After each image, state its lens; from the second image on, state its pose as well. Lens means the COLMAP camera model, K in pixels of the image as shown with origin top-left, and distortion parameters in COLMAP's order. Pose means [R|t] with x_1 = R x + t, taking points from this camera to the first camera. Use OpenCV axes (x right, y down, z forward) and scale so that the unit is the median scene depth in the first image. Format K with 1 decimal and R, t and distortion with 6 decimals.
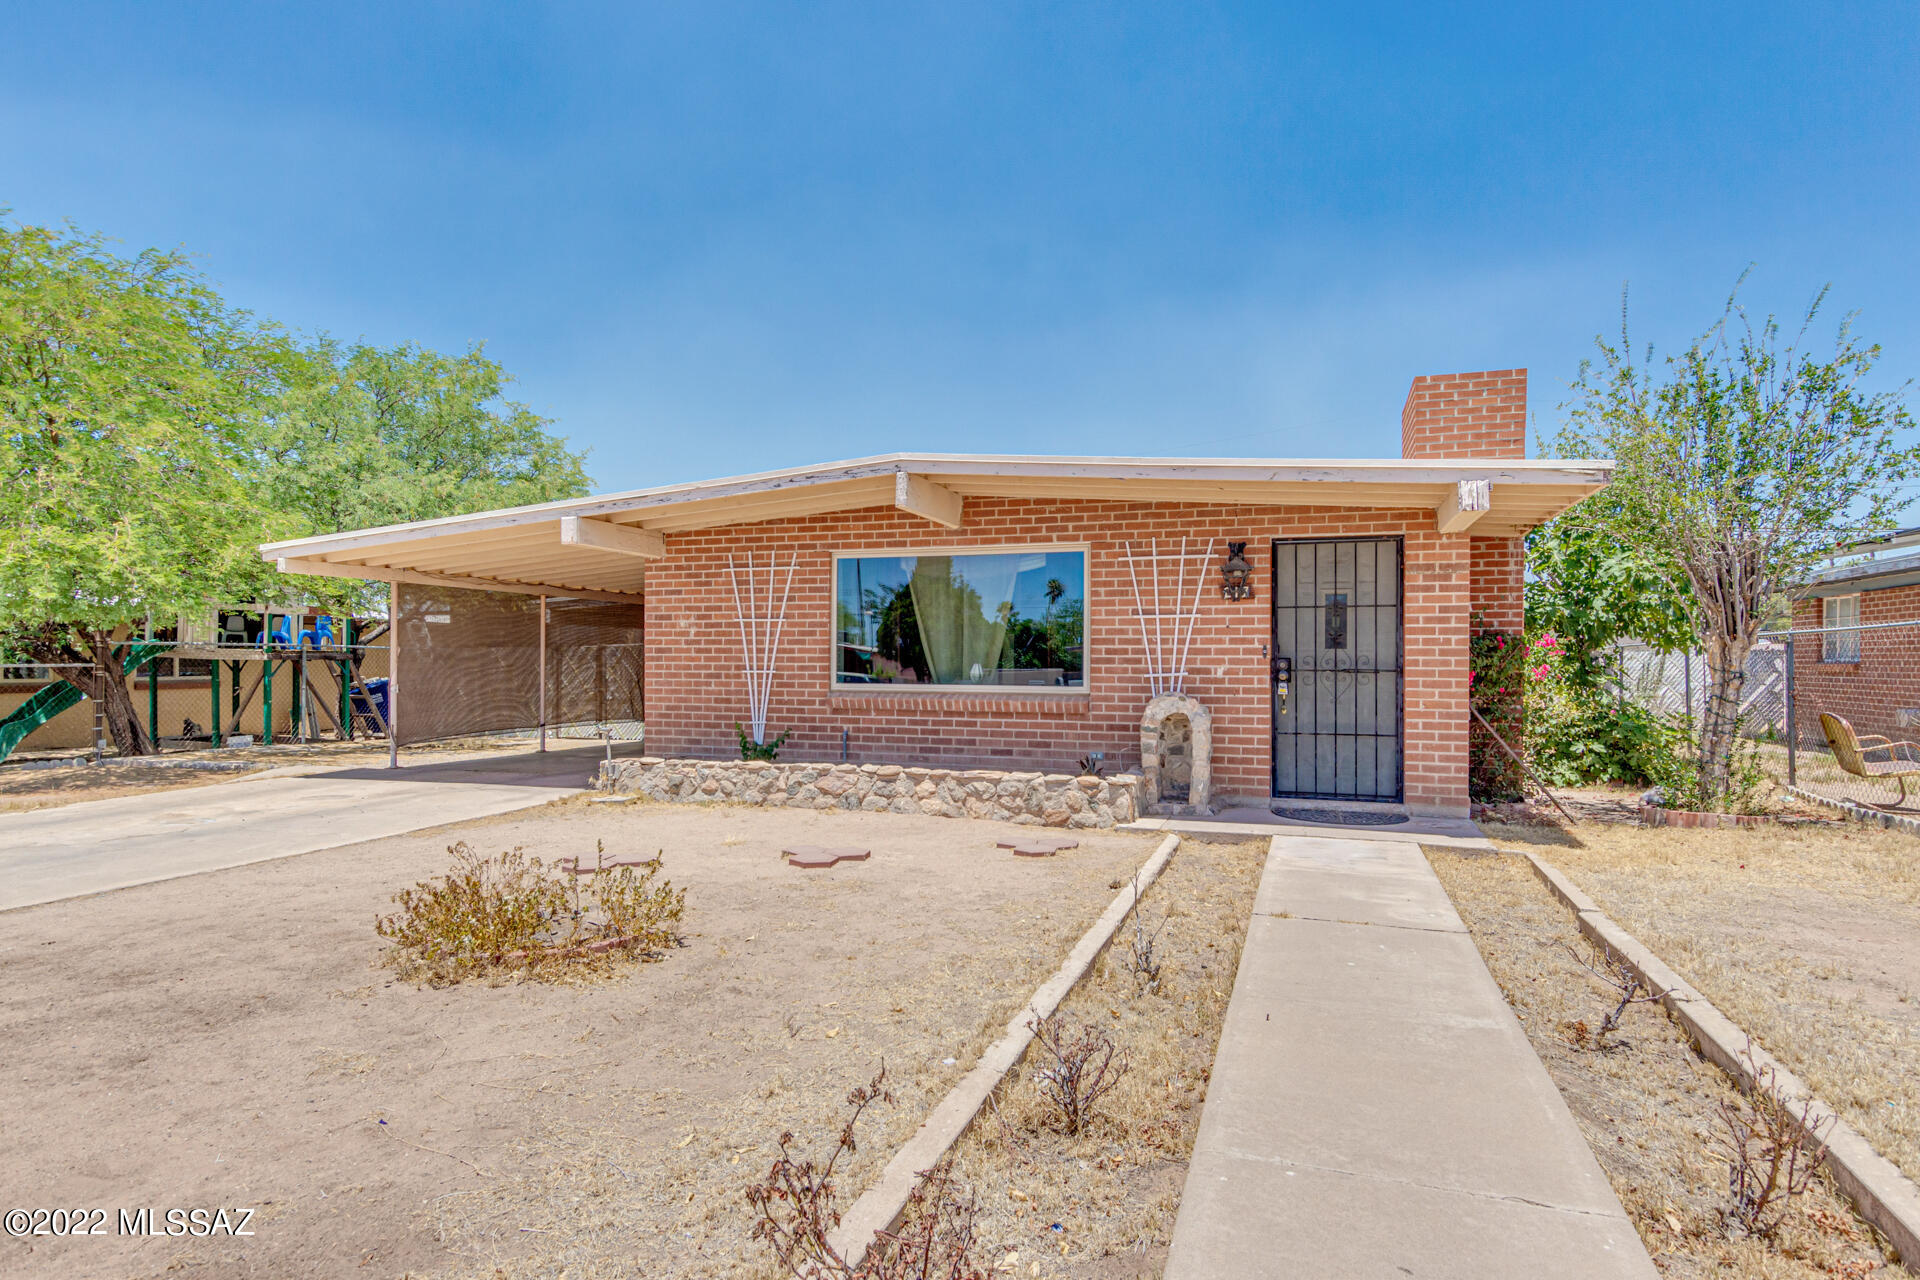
lens RADIAL K [[1026.2, 0, 970.6], [0, 1026.2, 651.8], [0, 0, 1]] dist [-0.001258, 0.000392]
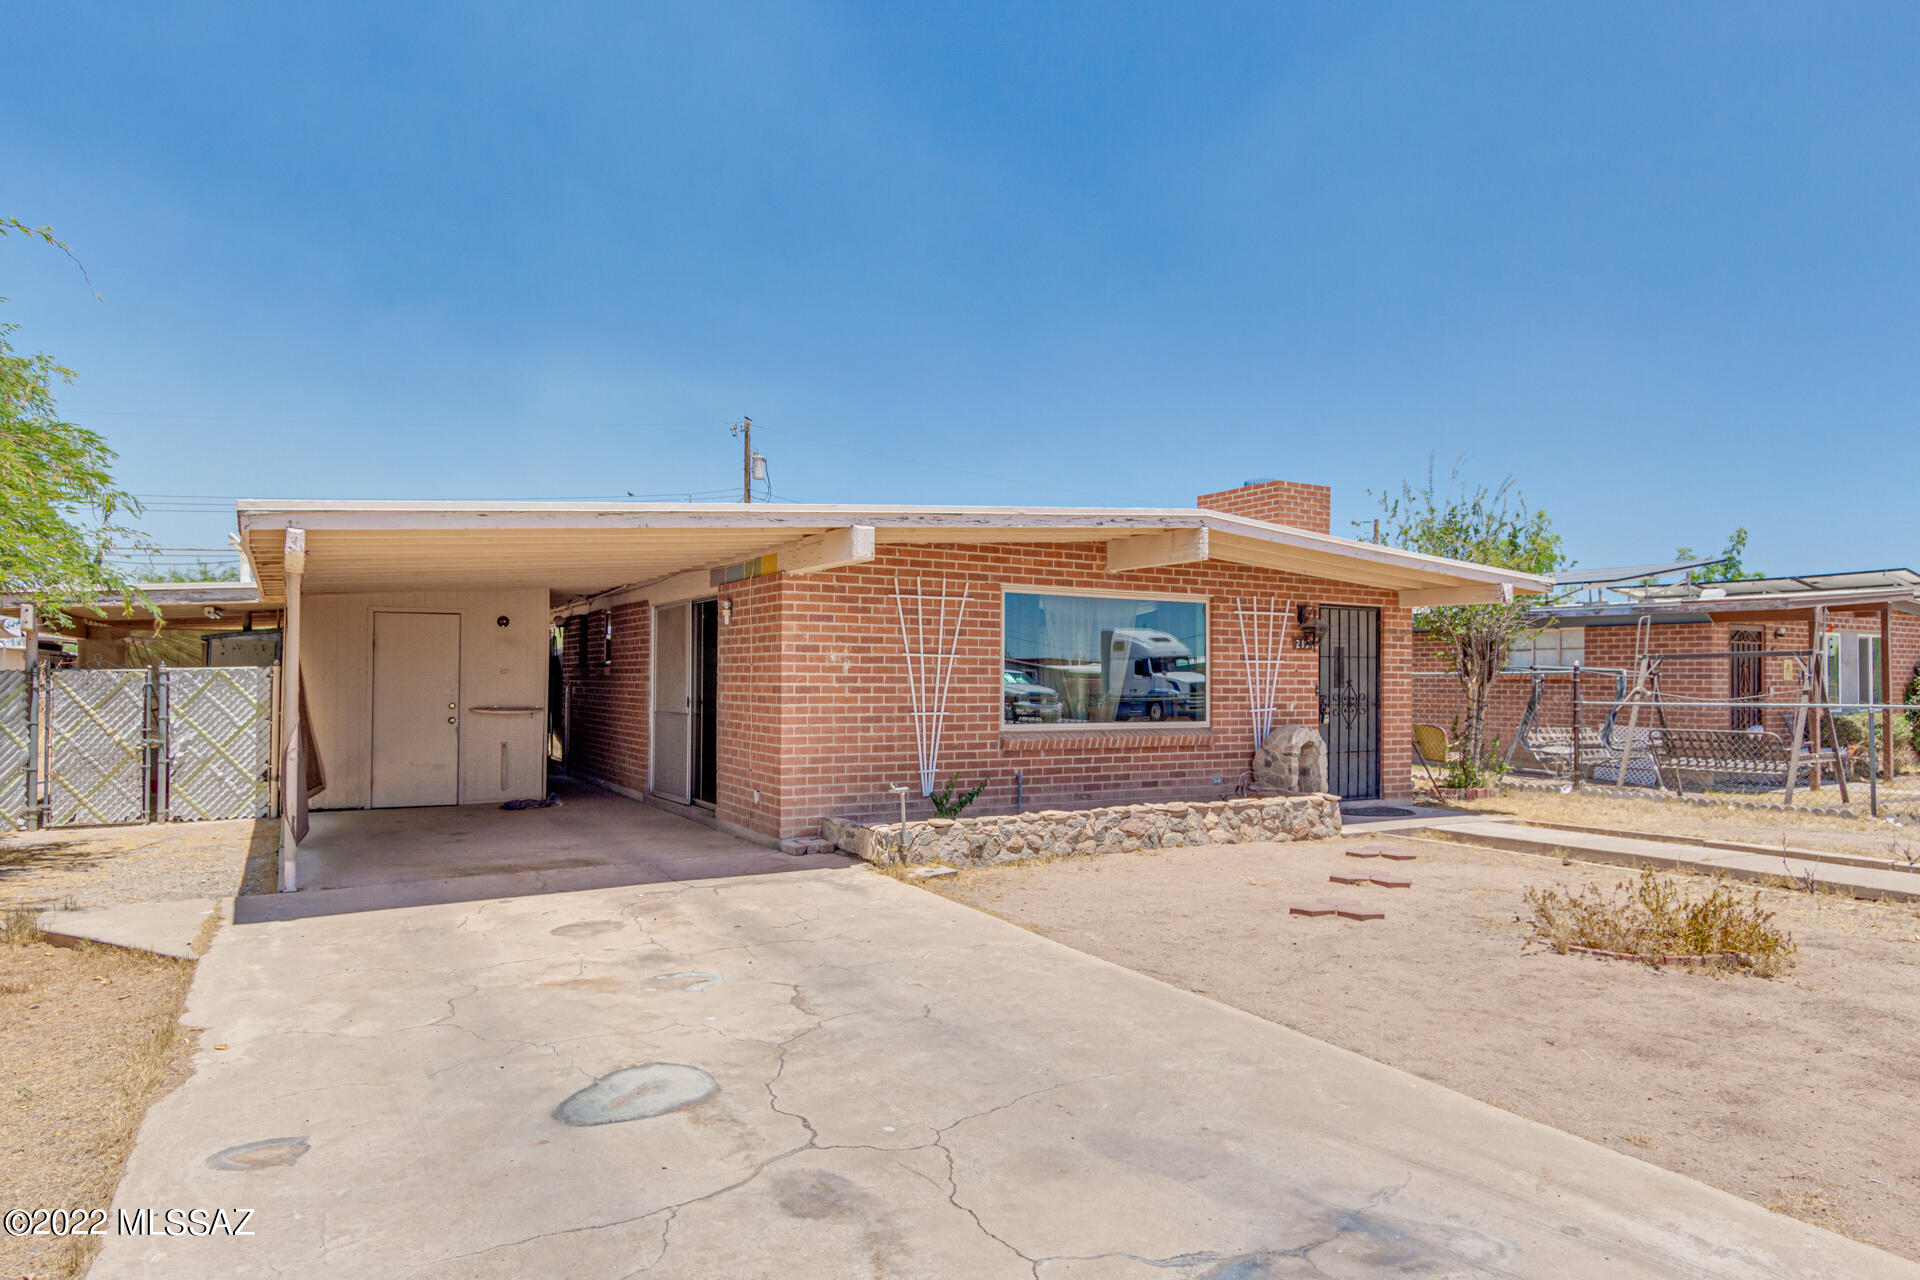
lens RADIAL K [[1136.1, 0, 966.6], [0, 1136.1, 653.7], [0, 0, 1]] dist [0.015183, 0.000328]
pose [[0.658447, 0.016389, 0.752448, -1.018605], [-0.011500, 0.999865, -0.011714, -0.023431], [-0.752539, -0.000940, 0.658547, 0.364884]]
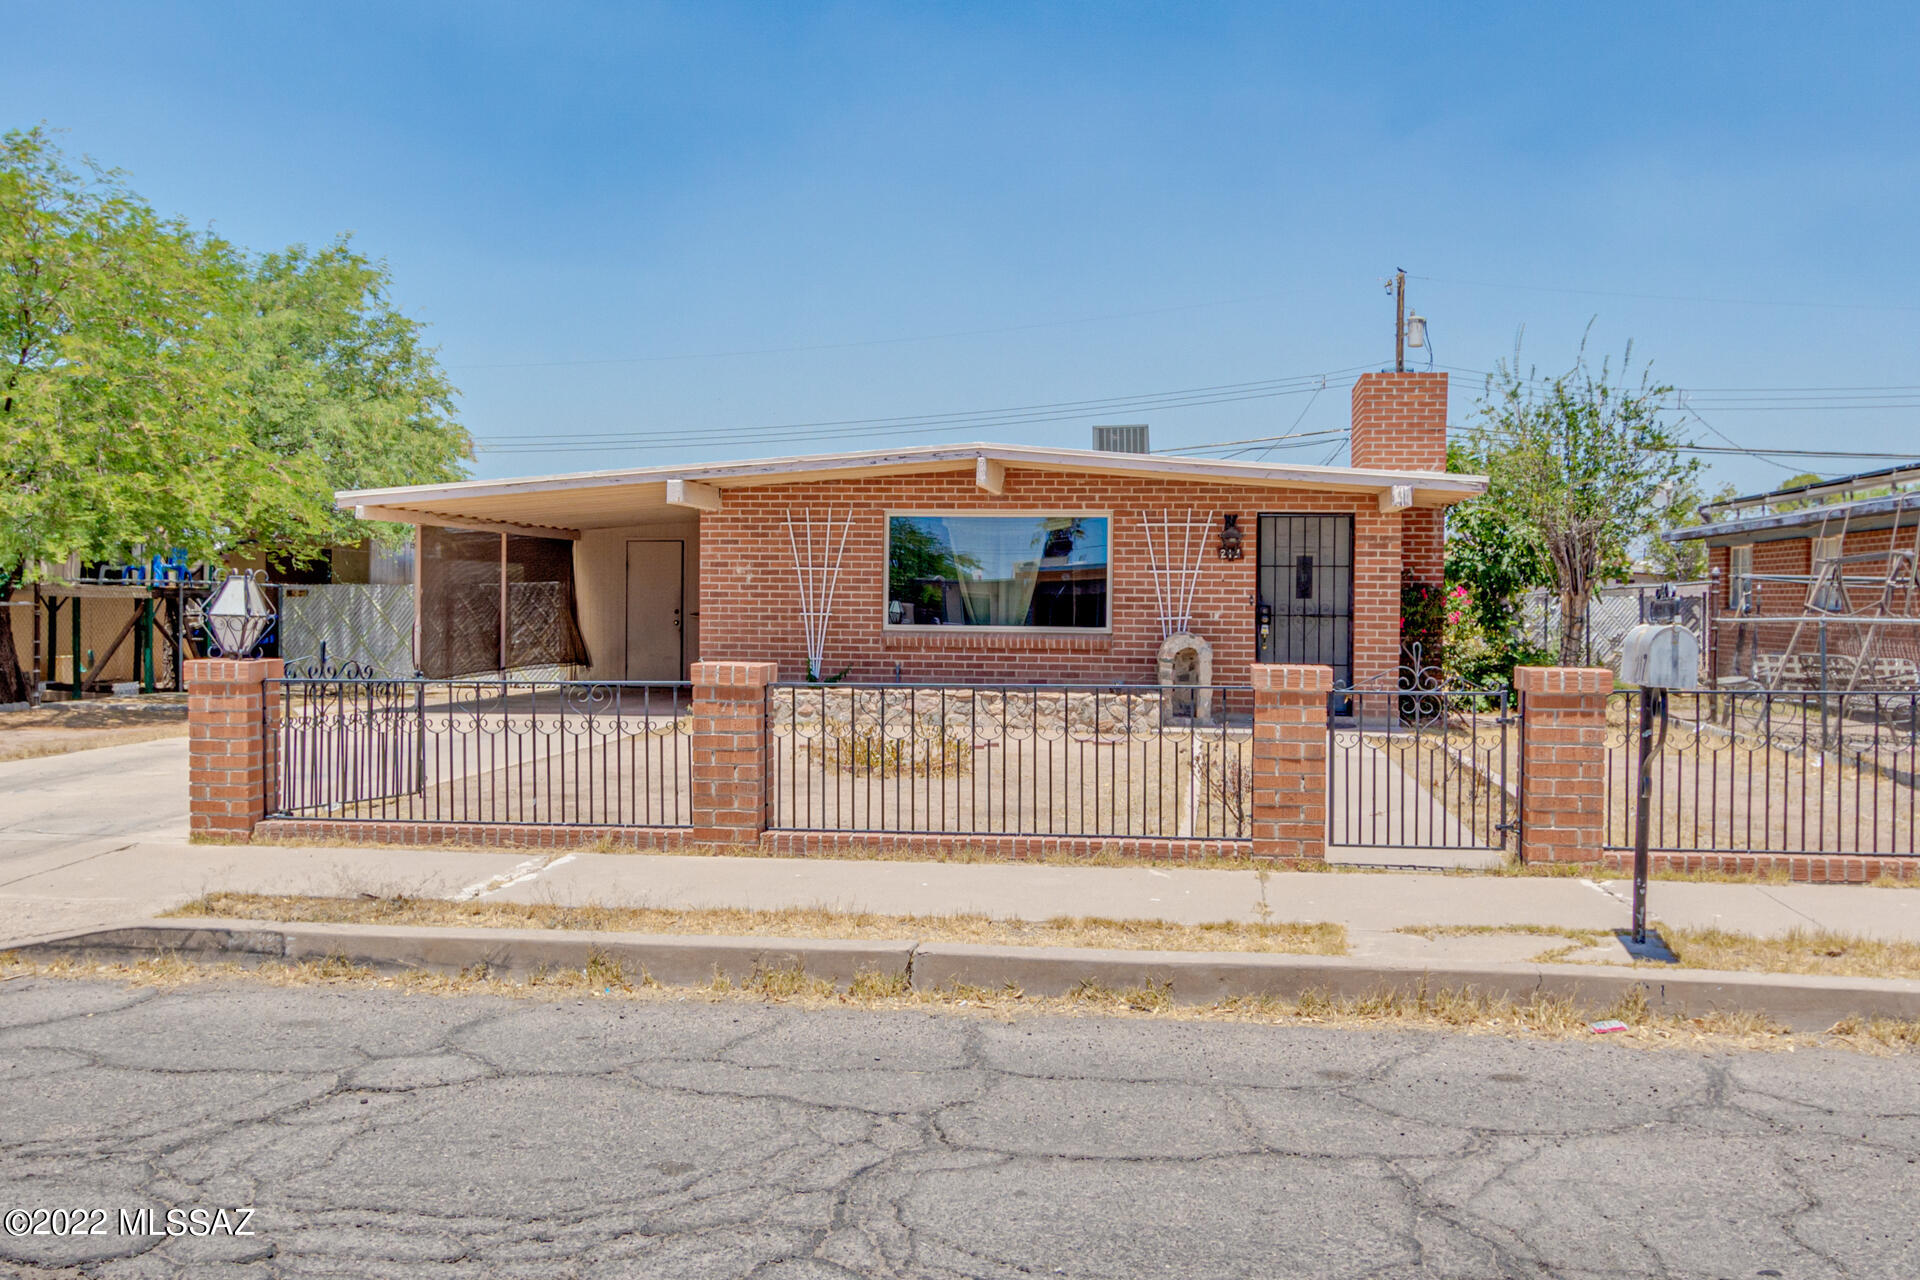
lens RADIAL K [[1646.2, 0, 963.7], [0, 1646.2, 593.9], [0, 0, 1]] dist [-0.000669, 0.001477]
pose [[0.984341, 0.006562, 0.176152, -0.403927], [-0.007881, 0.999946, 0.006786, -0.018289], [-0.176098, -0.008068, 0.984340, -0.904144]]
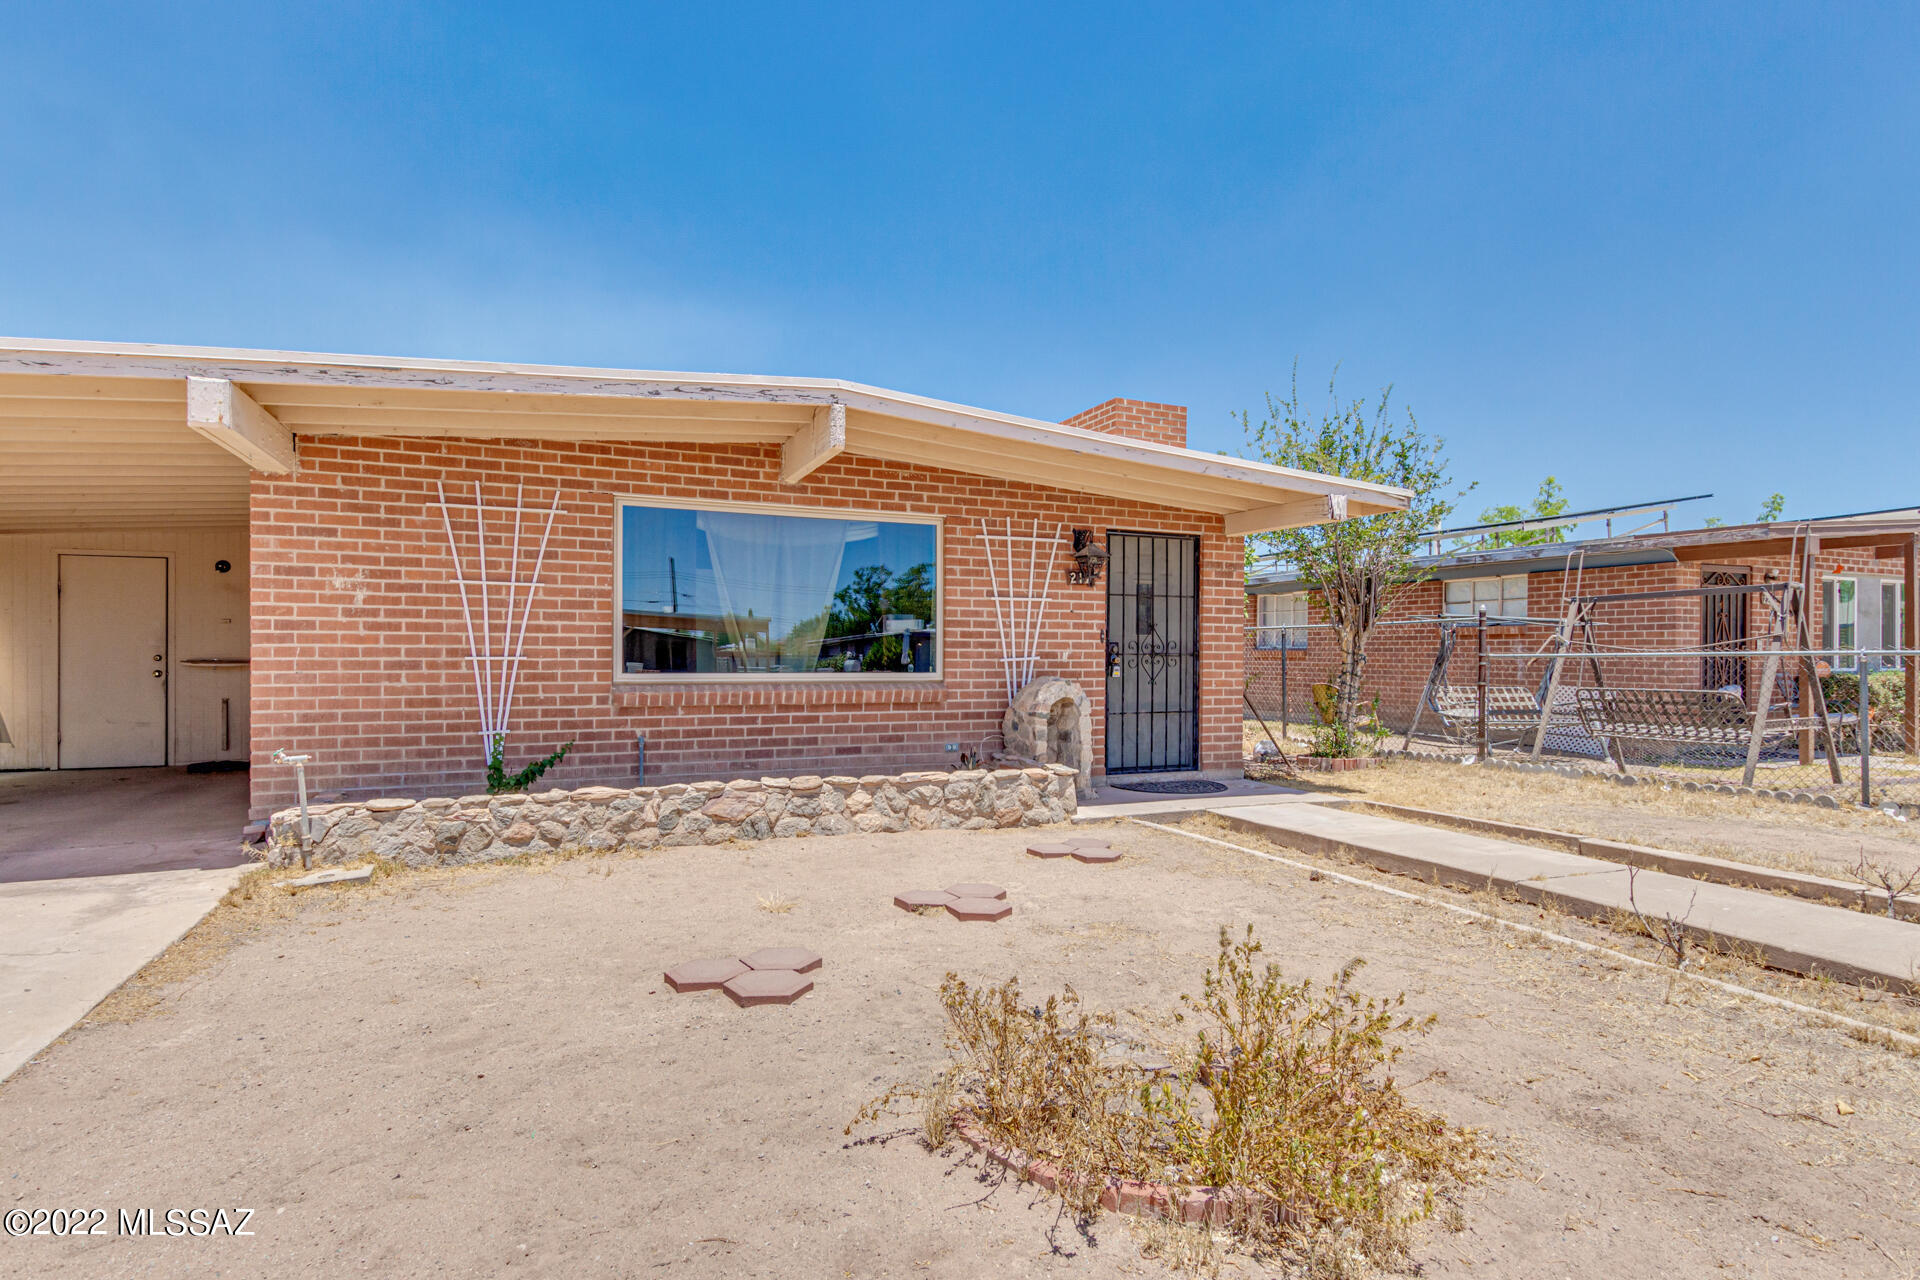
lens RADIAL K [[954.6, 0, 953.1], [0, 954.6, 649.9], [0, 0, 1]] dist [0.018212, 0.001022]
pose [[0.747255, 0.001312, 0.664537, -0.444943], [-0.007735, 0.999947, 0.006723, 0.007694], [-0.664493, -0.010164, 0.747225, 0.351567]]
